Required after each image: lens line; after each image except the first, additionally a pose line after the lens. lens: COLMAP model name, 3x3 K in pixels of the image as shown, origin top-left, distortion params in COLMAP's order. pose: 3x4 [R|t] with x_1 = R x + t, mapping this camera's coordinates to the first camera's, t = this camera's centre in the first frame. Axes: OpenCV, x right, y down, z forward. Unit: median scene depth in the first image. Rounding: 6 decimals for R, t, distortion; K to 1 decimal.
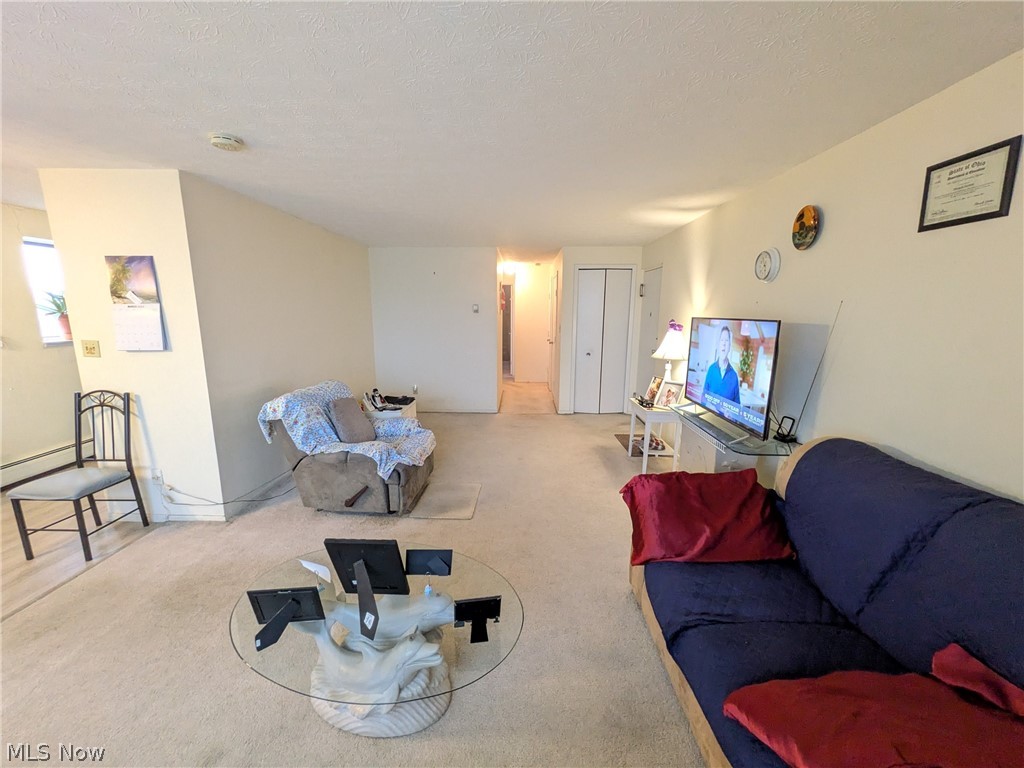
lens RADIAL K [[405.7, 0, 513.1], [0, 405.7, 385.7], [0, 0, 1]] dist [-0.000038, -0.000001]
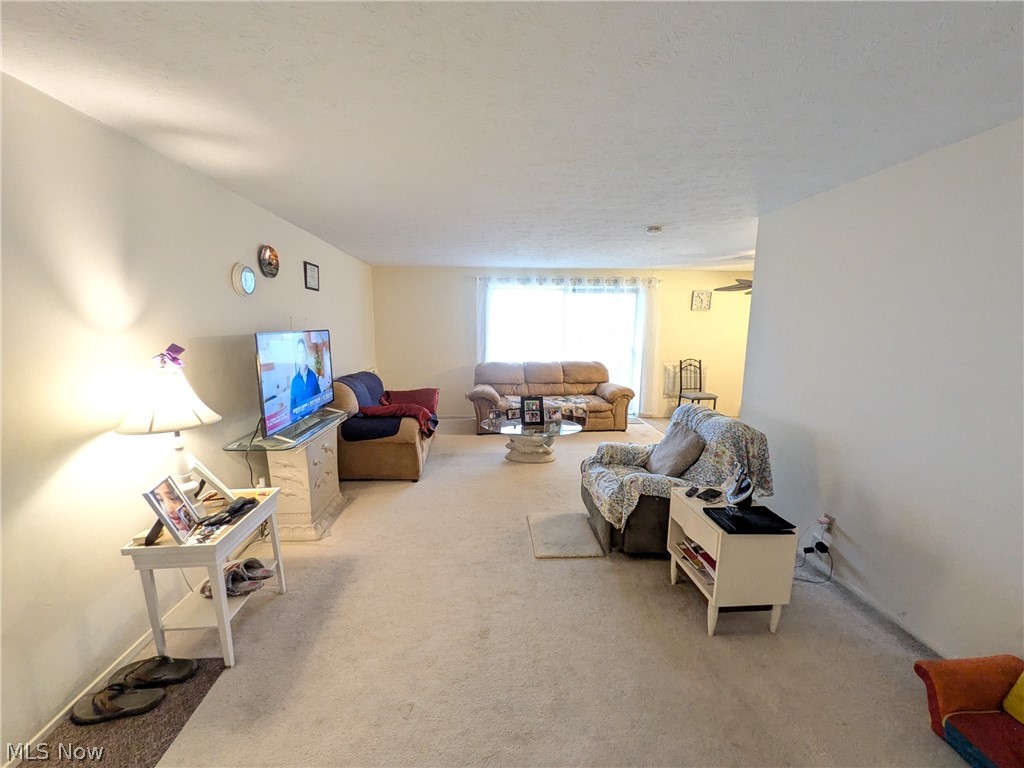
lens RADIAL K [[405.7, 0, 510.3], [0, 405.7, 388.7], [0, 0, 1]] dist [-0.000038, -0.000001]
pose [[-0.995726, 0.001761, -0.092343, 0.055239], [-0.029820, 0.940143, 0.339473, -0.438134], [0.087413, 0.340775, -0.936072, 2.279889]]
